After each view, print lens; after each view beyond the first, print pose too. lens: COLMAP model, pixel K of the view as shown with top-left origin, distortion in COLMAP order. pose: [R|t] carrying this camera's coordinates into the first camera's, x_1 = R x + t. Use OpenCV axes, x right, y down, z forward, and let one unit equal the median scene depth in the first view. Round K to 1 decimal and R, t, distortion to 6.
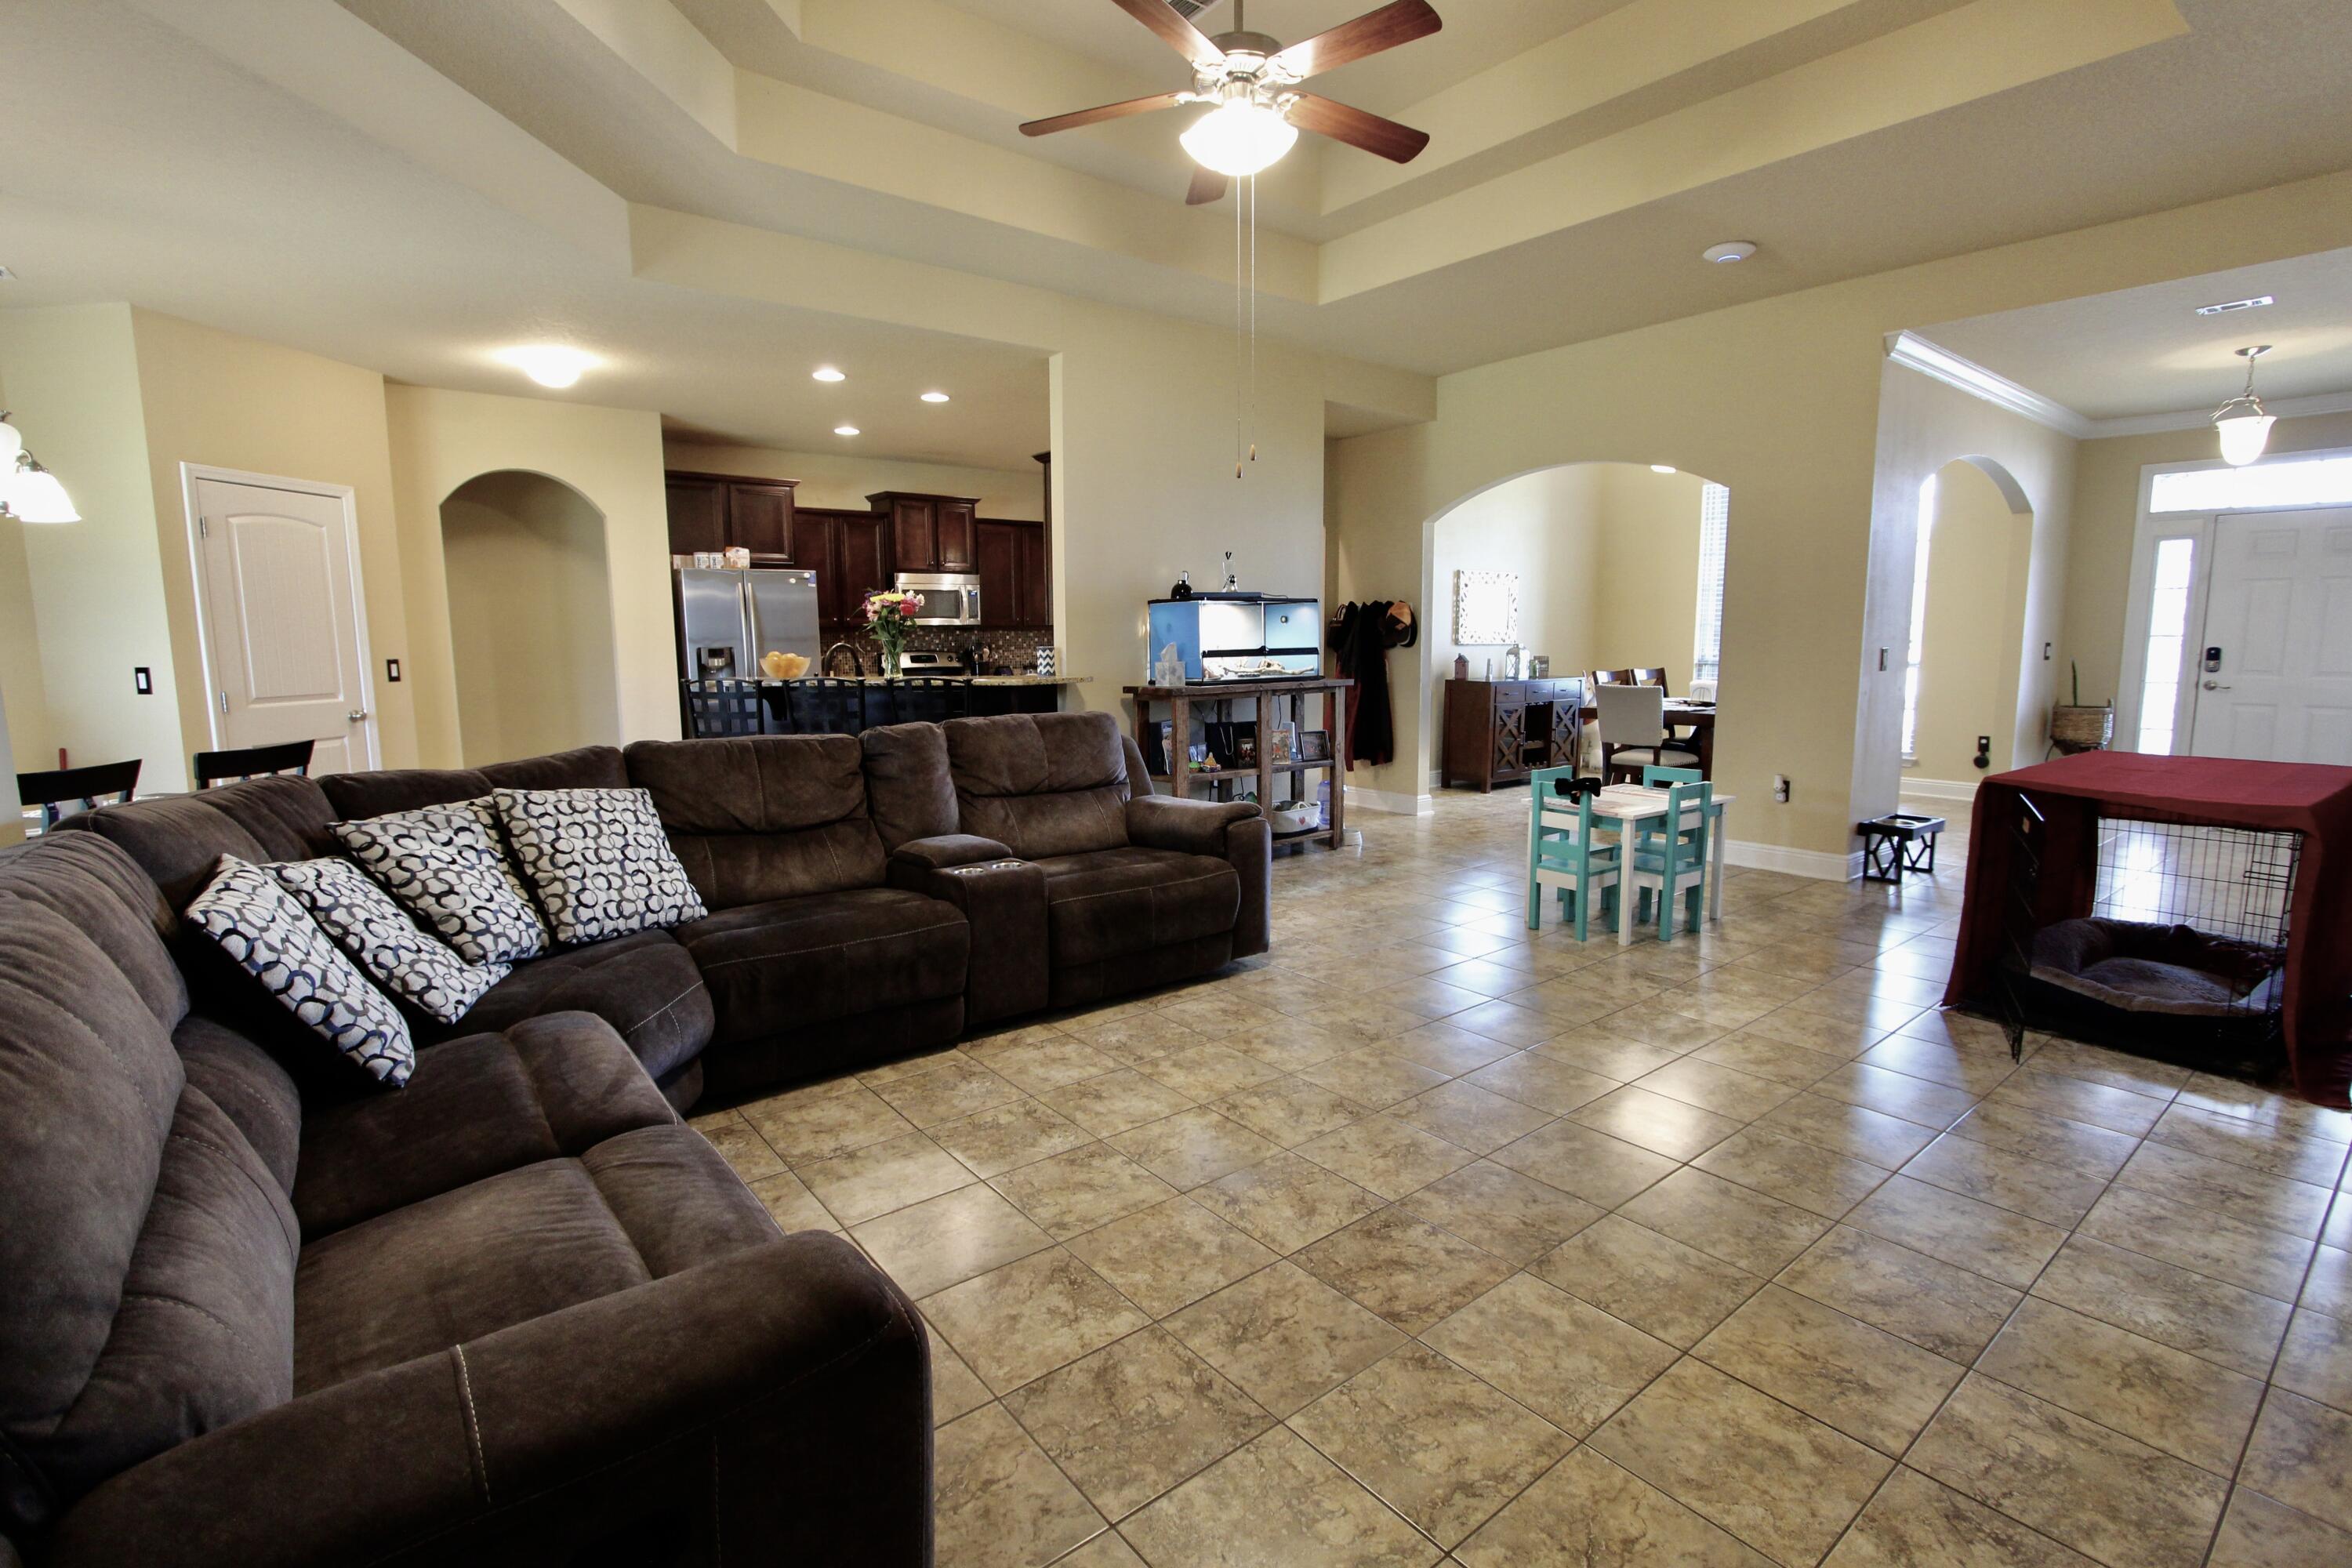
lens RADIAL K [[1084.7, 0, 1174.2], [0, 1084.7, 776.4], [0, 0, 1]] dist [-0.017030, 0.002207]
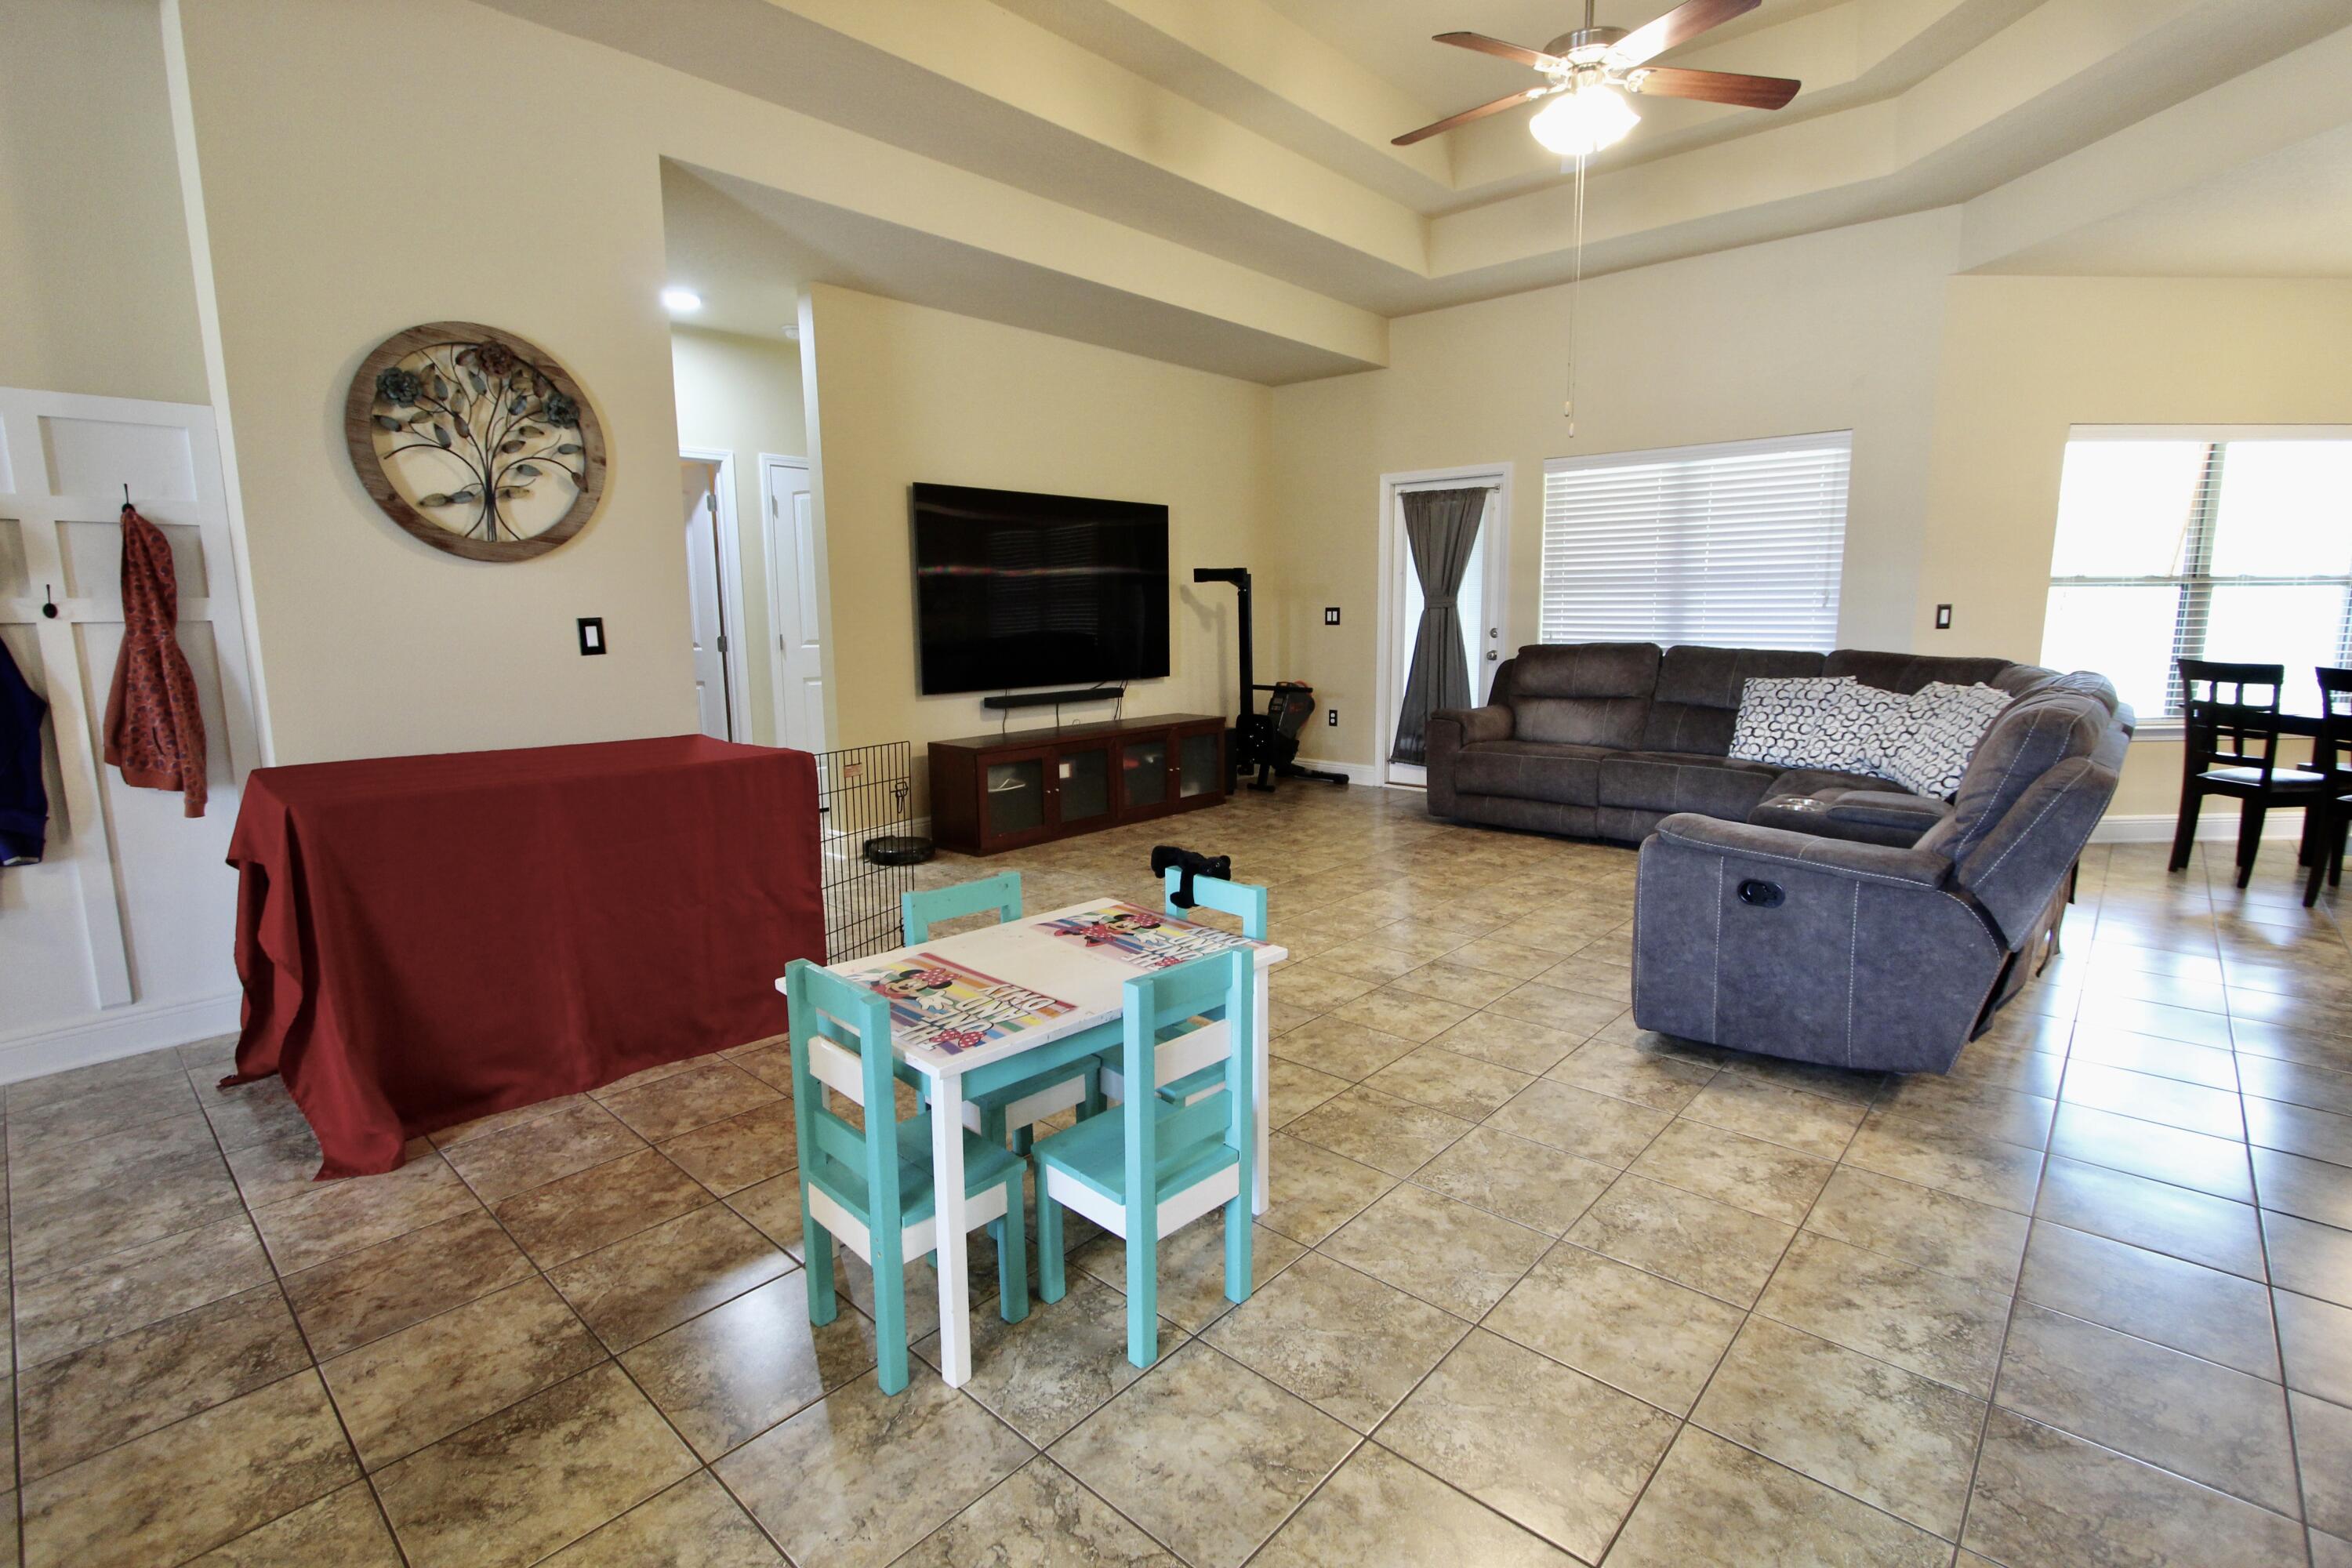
lens RADIAL K [[1084.7, 0, 1174.2], [0, 1084.7, 776.4], [0, 0, 1]] dist [-0.017030, 0.002207]
pose [[-0.986908, 0.041261, -0.155920, 0.723125], [-0.004514, 0.959279, 0.282425, -0.286558], [0.161224, 0.279431, -0.946533, 2.333189]]
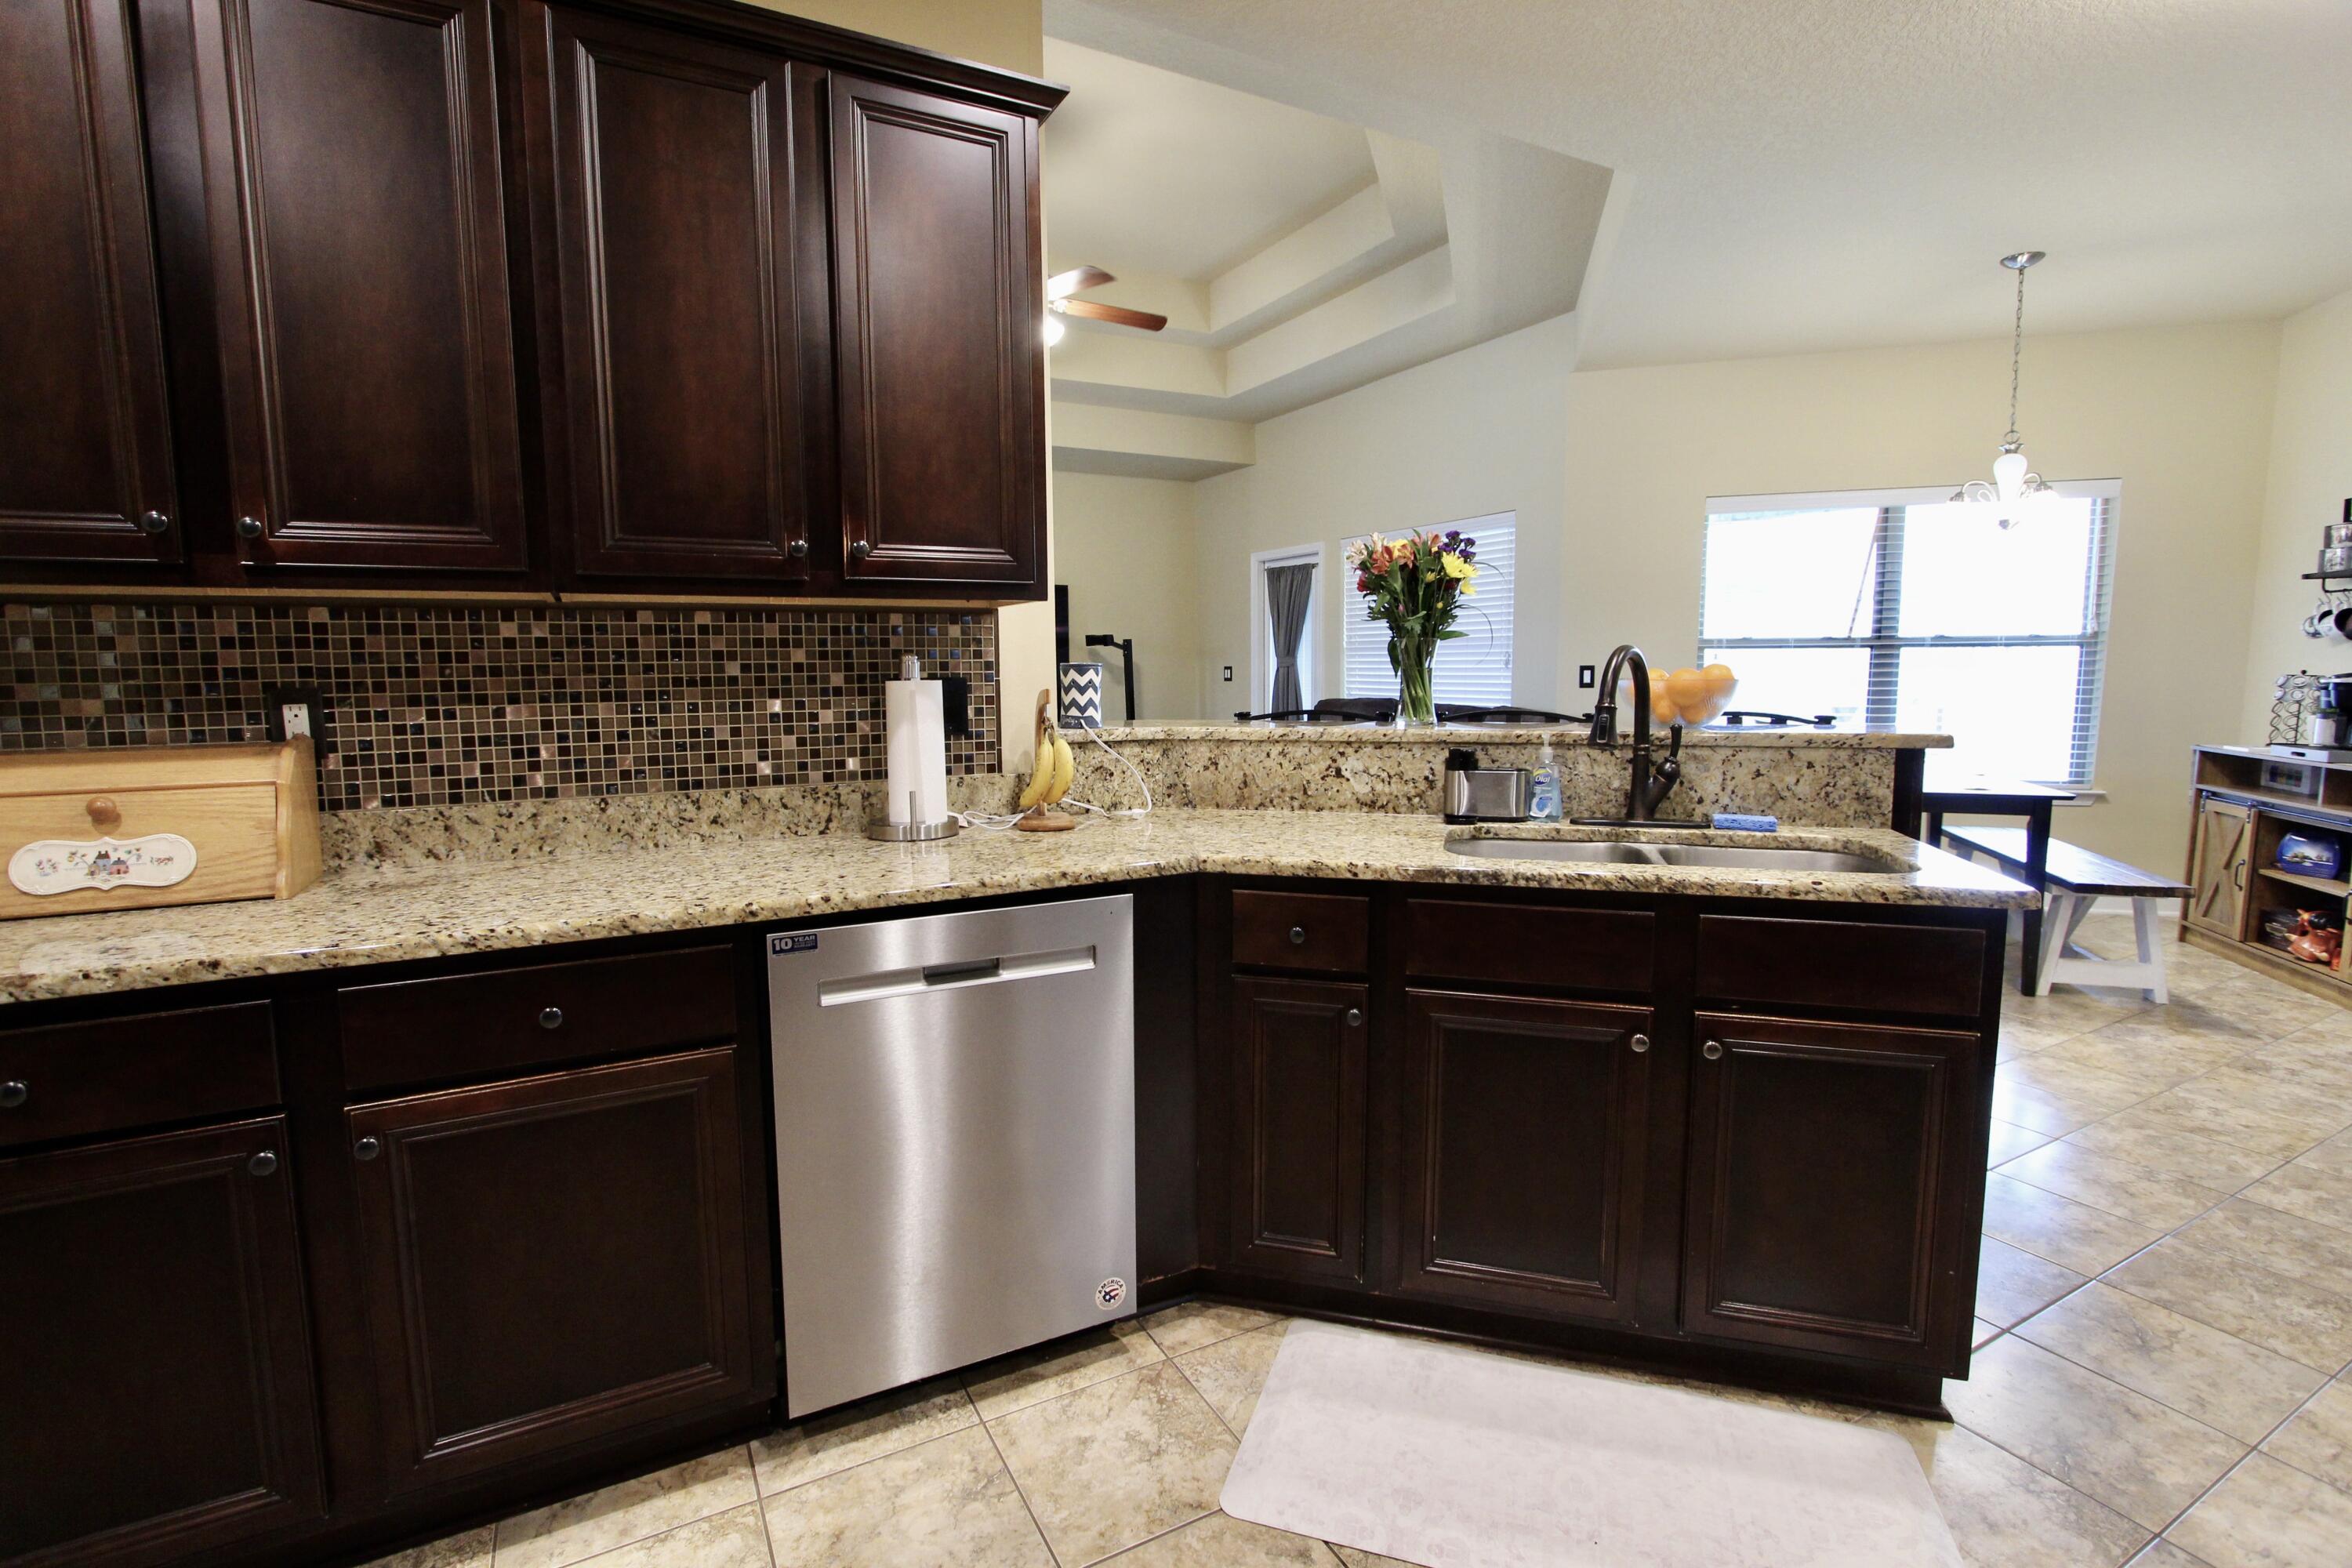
lens RADIAL K [[1084.7, 0, 1174.2], [0, 1084.7, 776.4], [0, 0, 1]] dist [-0.017030, 0.002207]
pose [[-0.983789, -0.004179, 0.179282, -0.468729], [0.037538, 0.972782, 0.228660, -0.343374], [-0.175358, 0.231683, -0.956856, 2.826923]]
